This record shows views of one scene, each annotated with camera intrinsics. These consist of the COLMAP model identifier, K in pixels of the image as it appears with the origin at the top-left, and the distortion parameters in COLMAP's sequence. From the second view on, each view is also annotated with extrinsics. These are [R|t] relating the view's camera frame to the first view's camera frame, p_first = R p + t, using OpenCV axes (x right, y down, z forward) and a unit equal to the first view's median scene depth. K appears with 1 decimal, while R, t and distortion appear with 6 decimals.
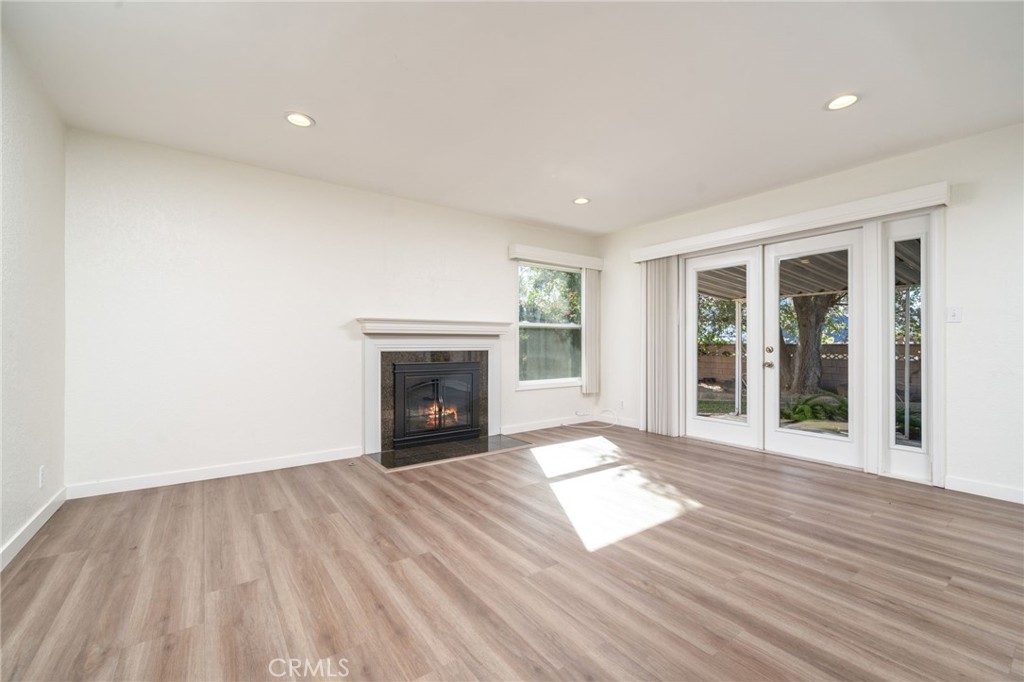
lens RADIAL K [[394.6, 0, 512.0], [0, 394.6, 341.0], [0, 0, 1]] dist [-0.000245, 0.000222]
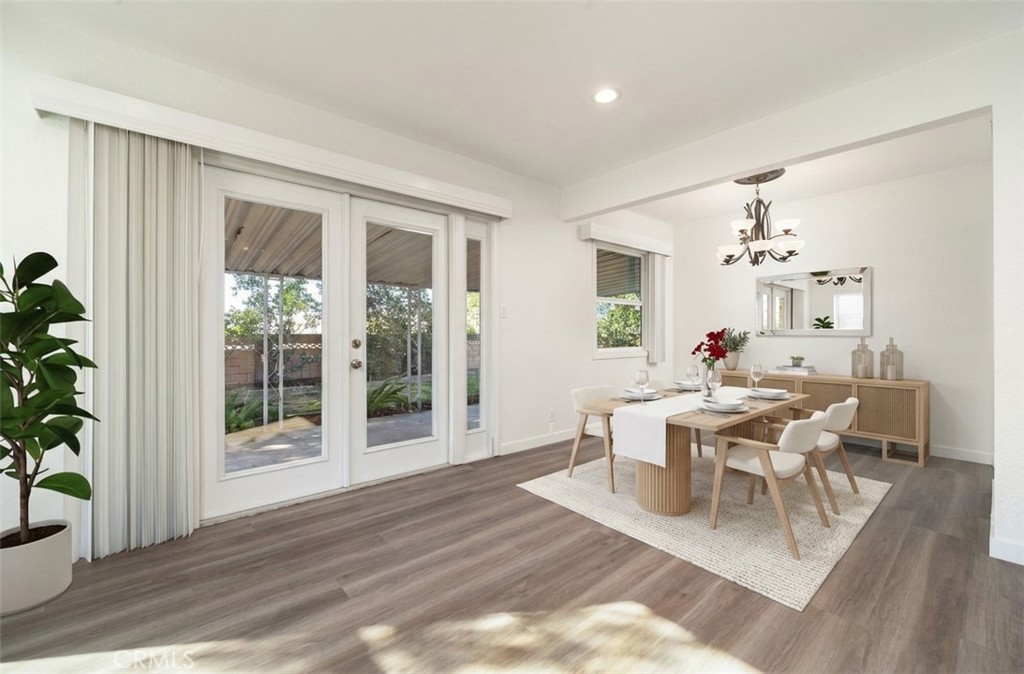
lens RADIAL K [[404.2, 0, 512.0], [0, 404.2, 337.0], [0, 0, 1]] dist [-0.000971, -0.000084]
pose [[-0.070630, 0.000951, 0.997502, -0.099896], [-0.007272, 0.999972, -0.001469, 0.008362], [-0.997476, -0.007357, -0.070621, 0.746933]]
